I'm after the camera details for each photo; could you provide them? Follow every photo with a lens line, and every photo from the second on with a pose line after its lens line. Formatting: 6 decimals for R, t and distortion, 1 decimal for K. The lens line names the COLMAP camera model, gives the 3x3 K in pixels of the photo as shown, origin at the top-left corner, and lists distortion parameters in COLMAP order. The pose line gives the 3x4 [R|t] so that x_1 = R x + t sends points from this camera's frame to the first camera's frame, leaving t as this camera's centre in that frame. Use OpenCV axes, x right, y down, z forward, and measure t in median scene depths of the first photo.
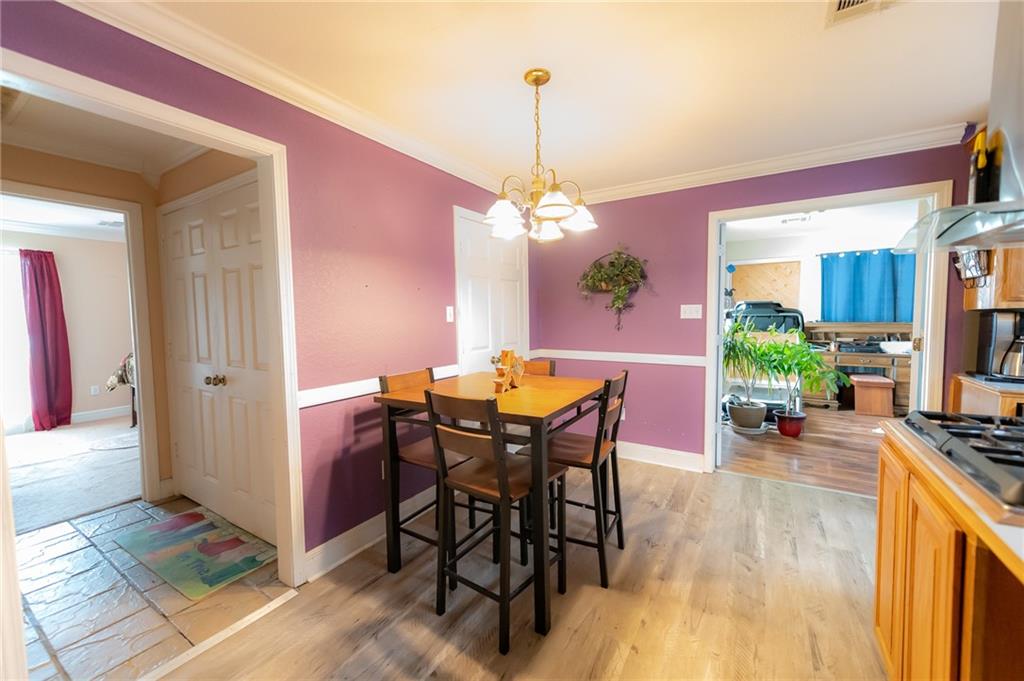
lens RADIAL K [[400.7, 0, 515.0], [0, 400.7, 338.2], [0, 0, 1]] dist [0.015602, -0.005137]
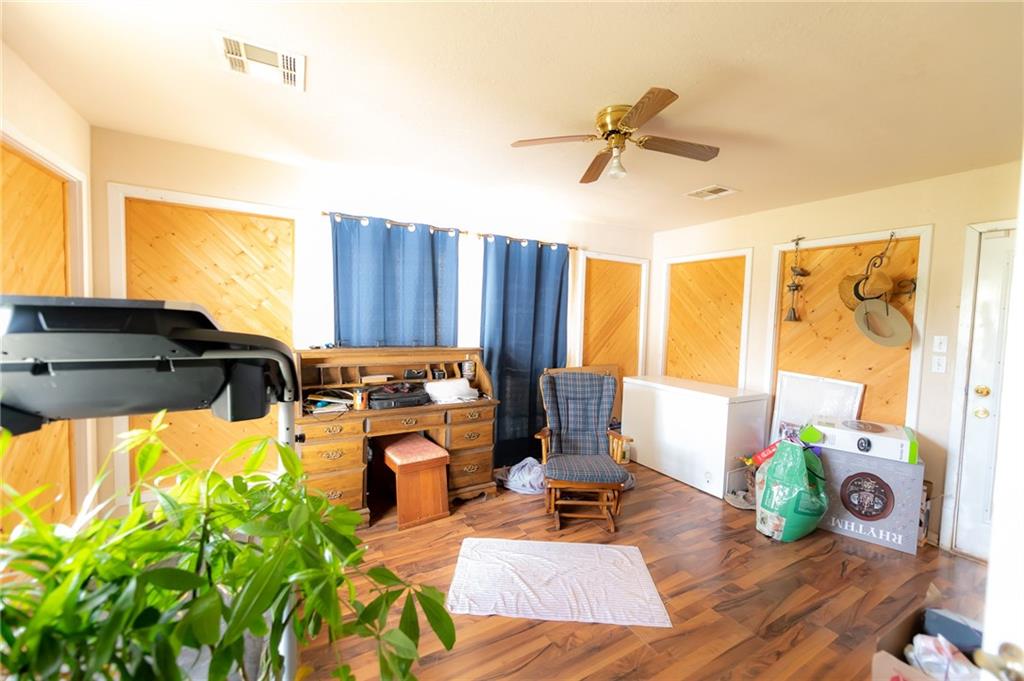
lens RADIAL K [[400.7, 0, 515.0], [0, 400.7, 338.2], [0, 0, 1]] dist [0.015602, -0.005137]
pose [[0.461229, -0.024593, 0.886940, 0.429751], [0.016874, 0.999678, 0.018944, -0.059114], [-0.887121, 0.006229, 0.461496, 0.586639]]
